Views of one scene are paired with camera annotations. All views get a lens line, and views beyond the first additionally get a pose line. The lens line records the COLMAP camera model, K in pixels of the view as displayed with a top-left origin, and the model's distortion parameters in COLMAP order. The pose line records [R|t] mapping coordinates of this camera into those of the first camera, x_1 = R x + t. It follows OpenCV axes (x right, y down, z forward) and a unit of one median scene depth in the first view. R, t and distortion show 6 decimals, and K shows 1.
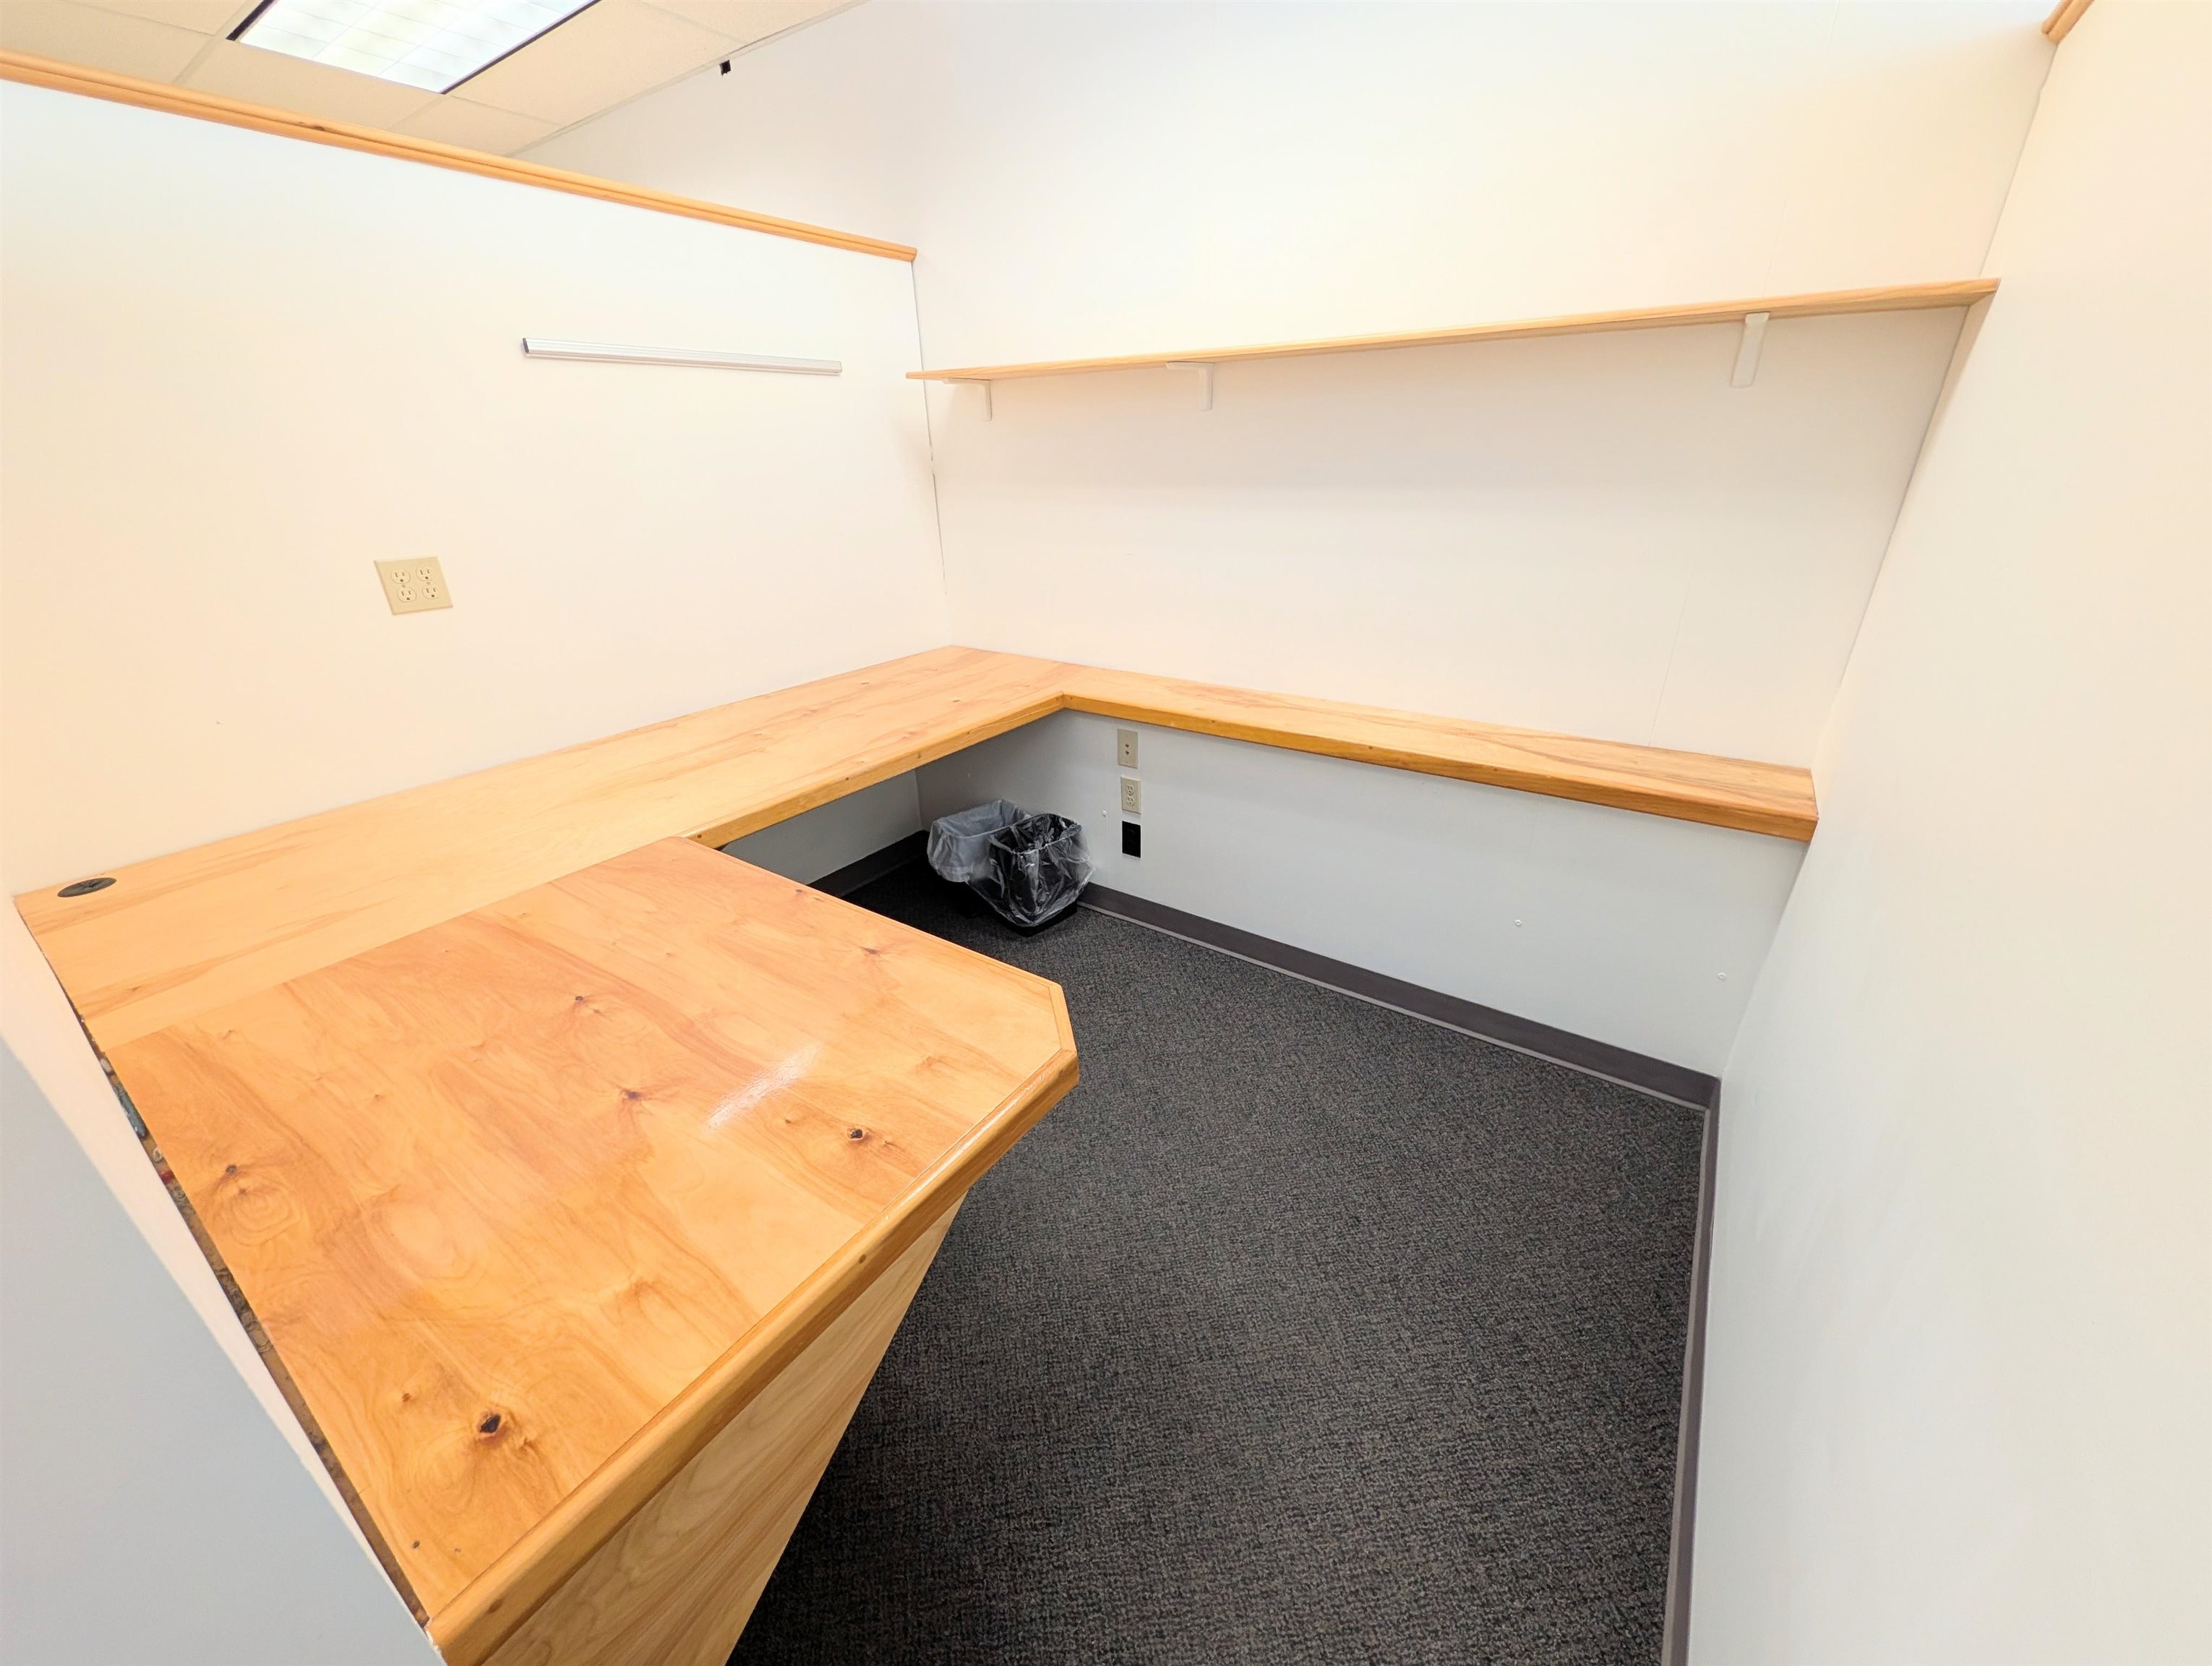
lens RADIAL K [[854.1, 0, 1106.7], [0, 854.1, 833.1], [0, 0, 1]] dist [0.001570, -0.000012]
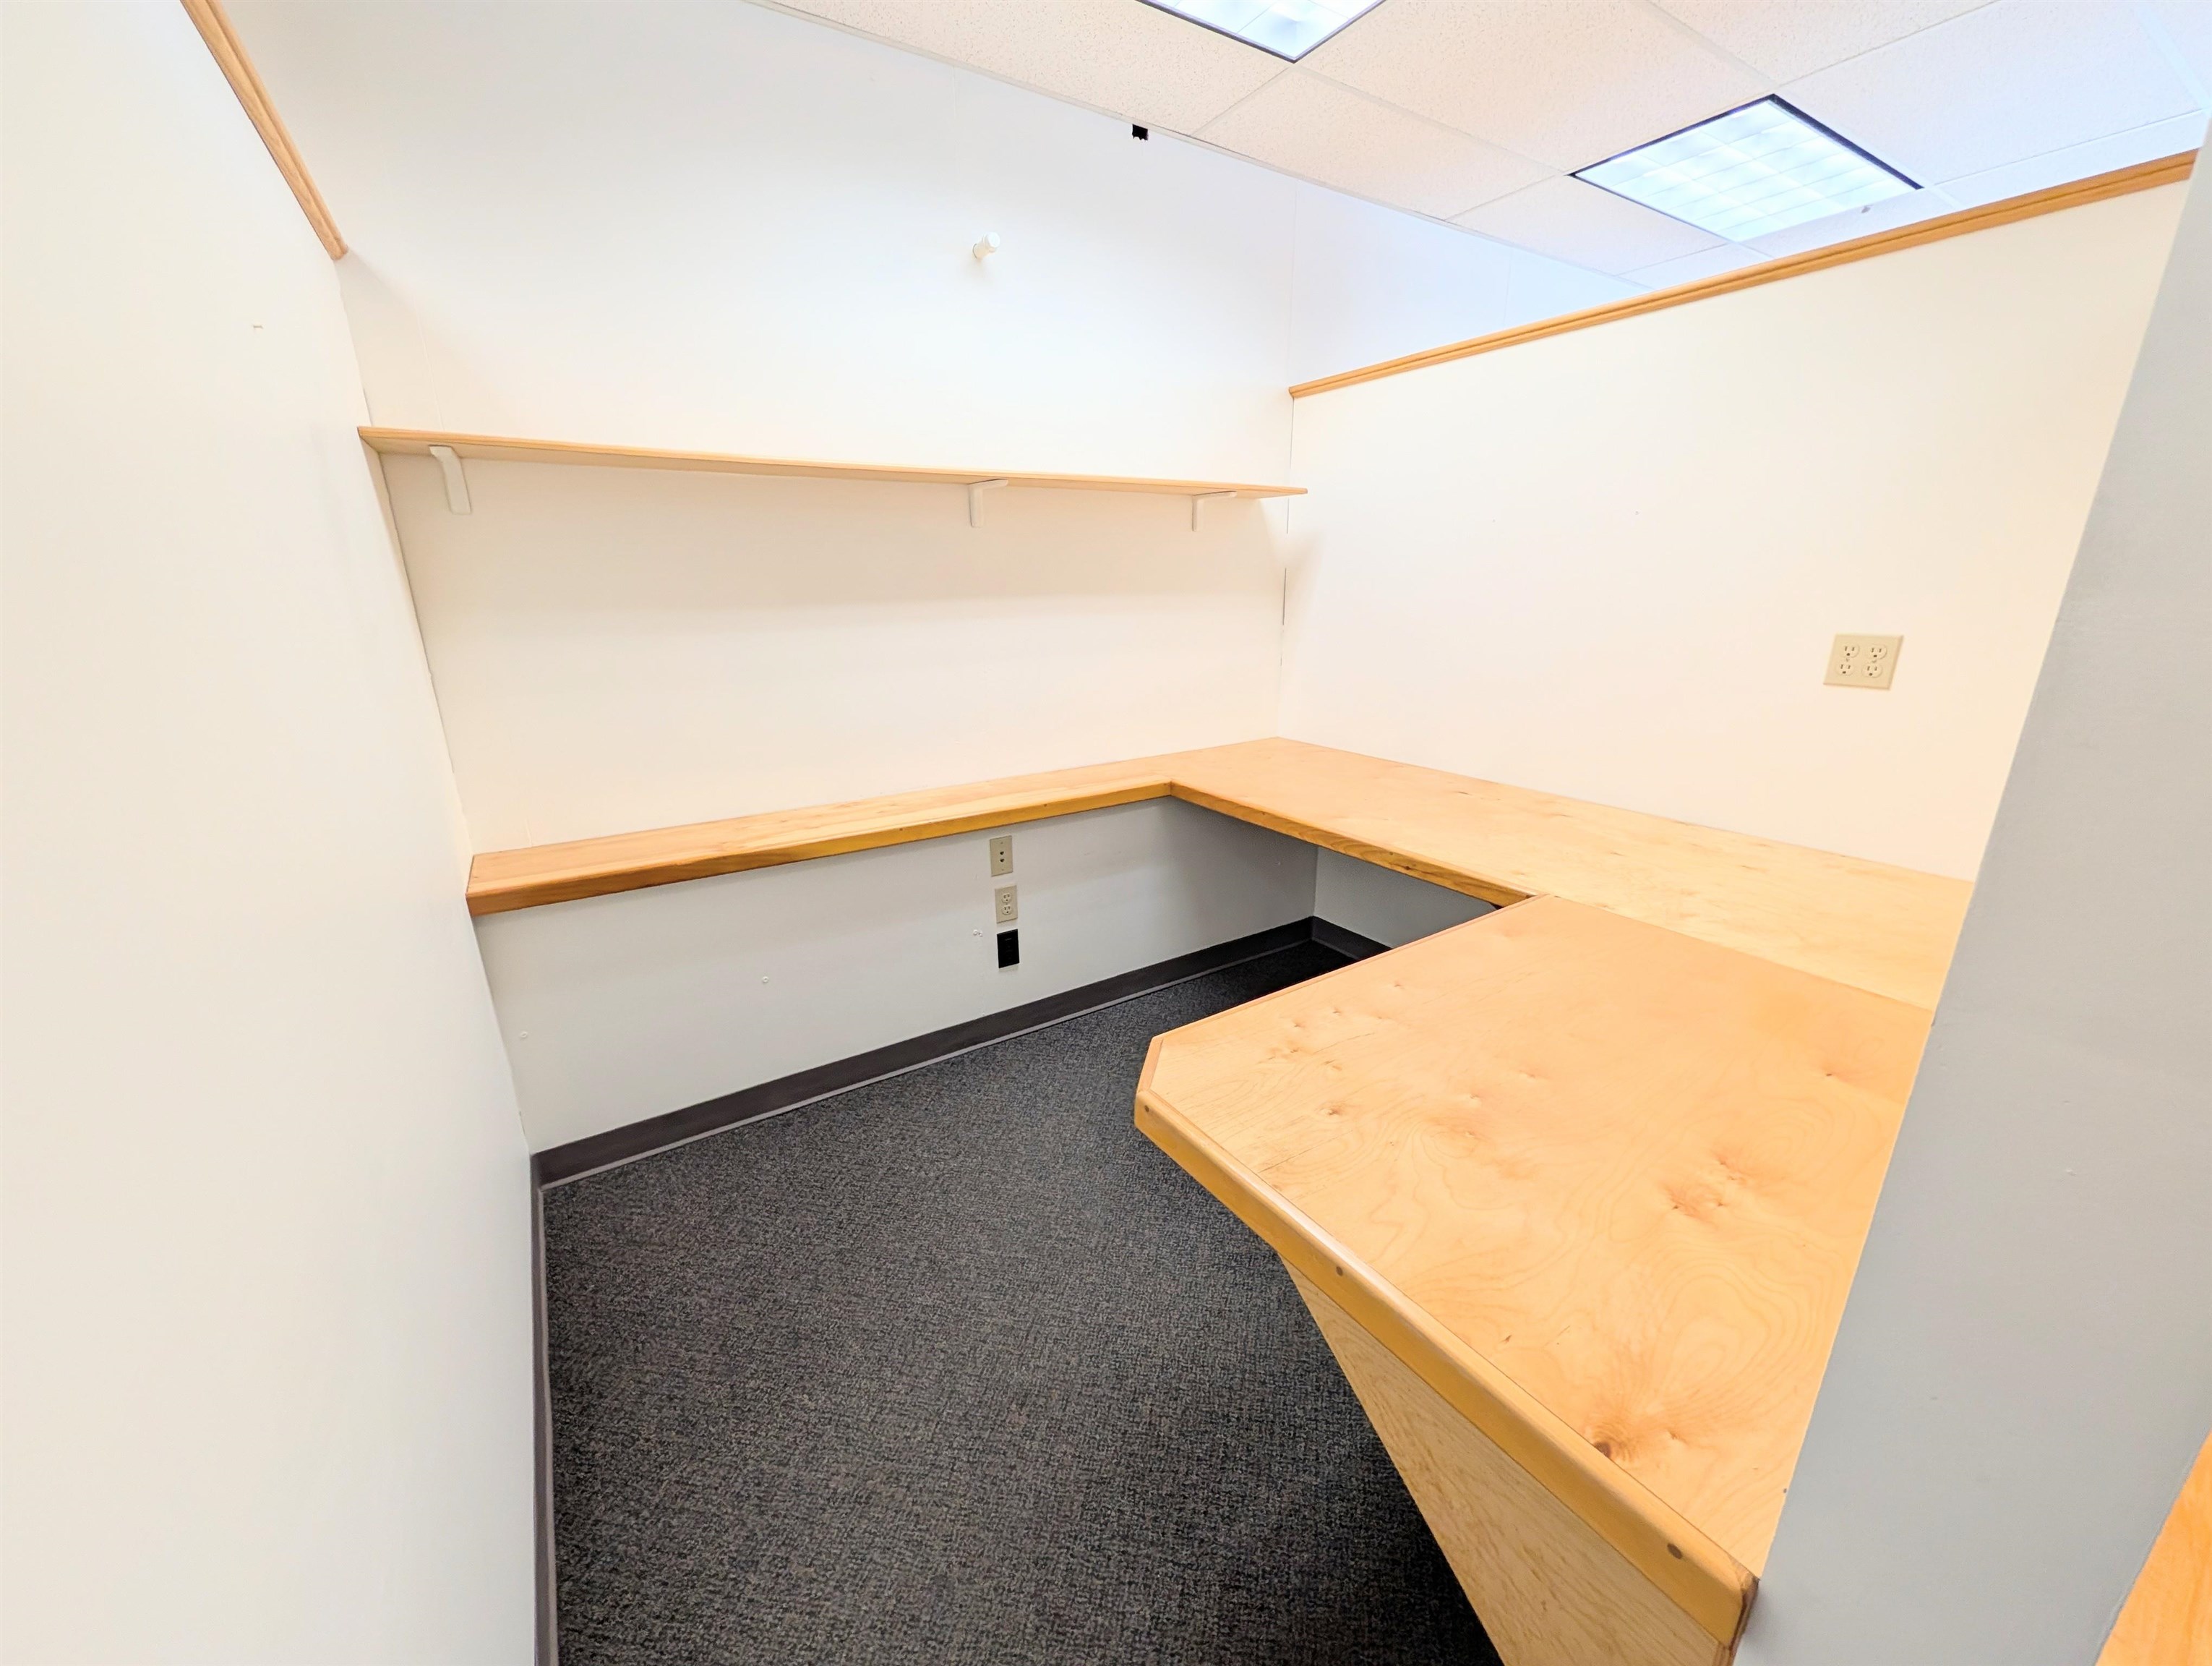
lens RADIAL K [[852.8, 0, 1106.0], [0, 852.8, 833.0], [0, 0, 1]] dist [0.002148, 0.000422]
pose [[0.376239, -0.255451, 0.890611, -1.373826], [0.370348, 0.922574, 0.108165, -0.321550], [-0.849286, 0.289140, 0.441715, 0.814955]]
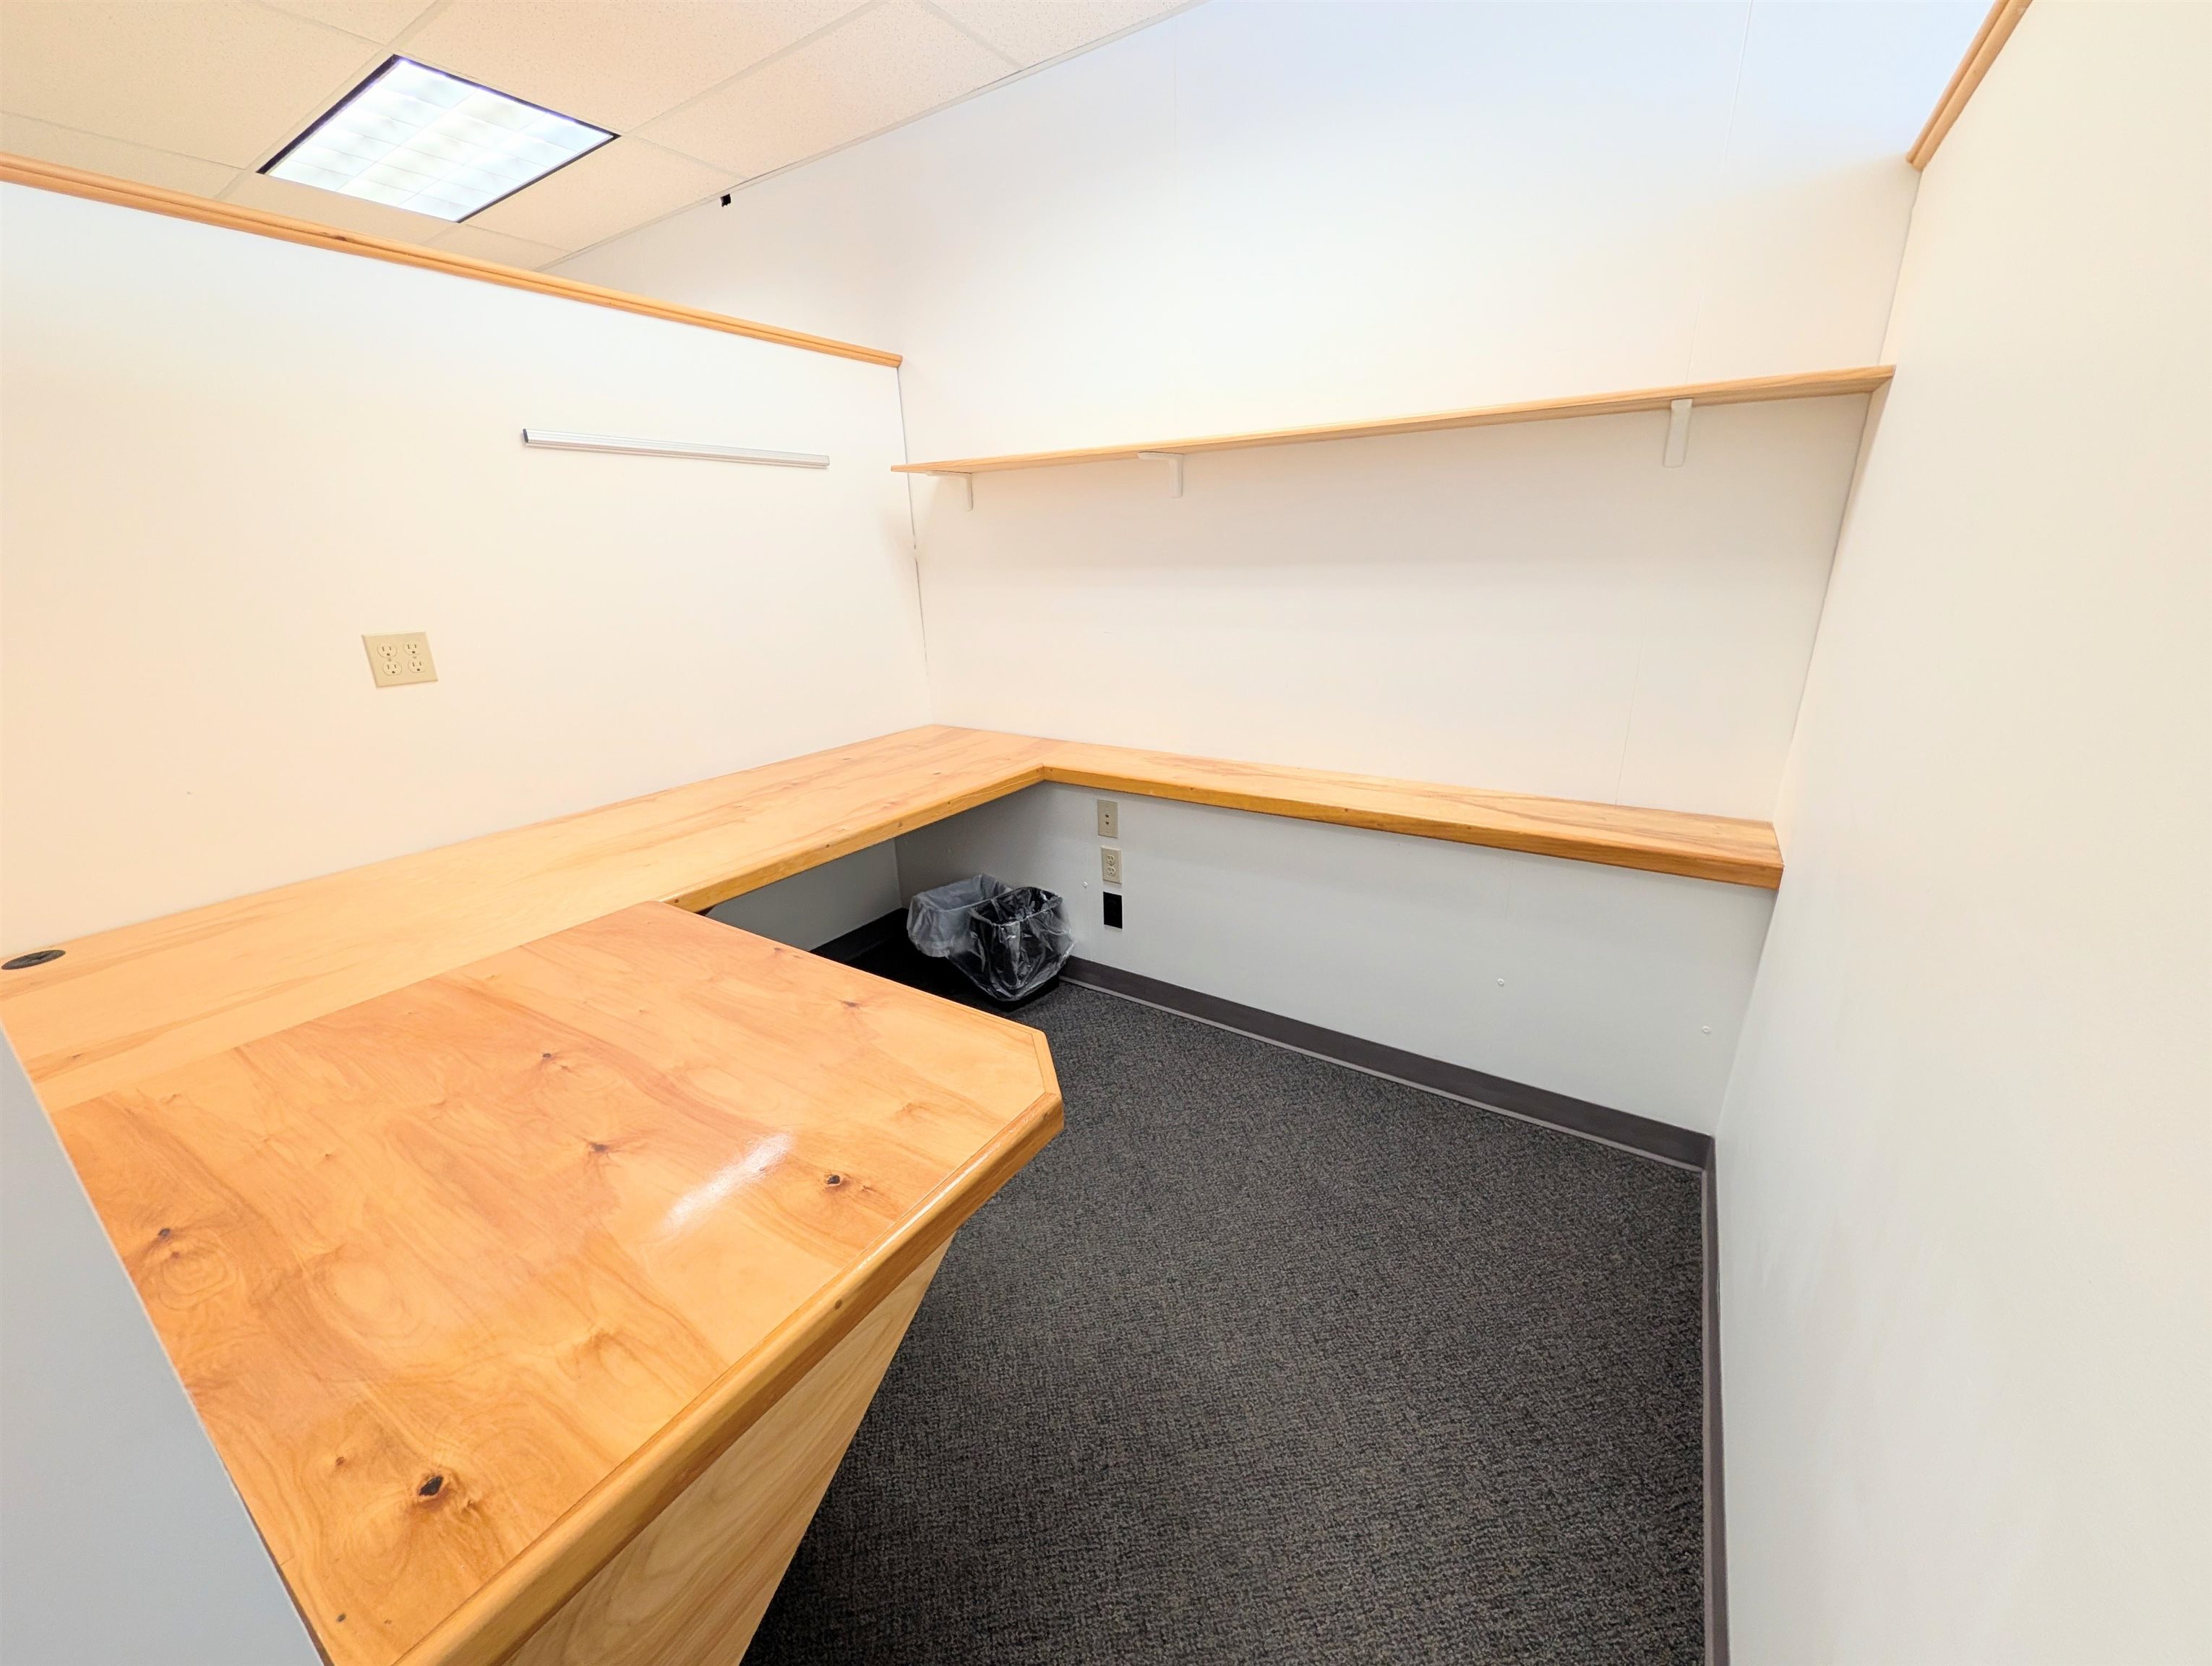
lens RADIAL K [[856.3, 0, 1106.6], [0, 856.3, 832.9], [0, 0, 1]] dist [0.002555, -0.000170]
pose [[0.999627, -0.013285, 0.023841, -0.001607], [0.015763, 0.994138, -0.106966, 0.044827], [-0.022280, 0.107302, 0.993977, -0.006667]]
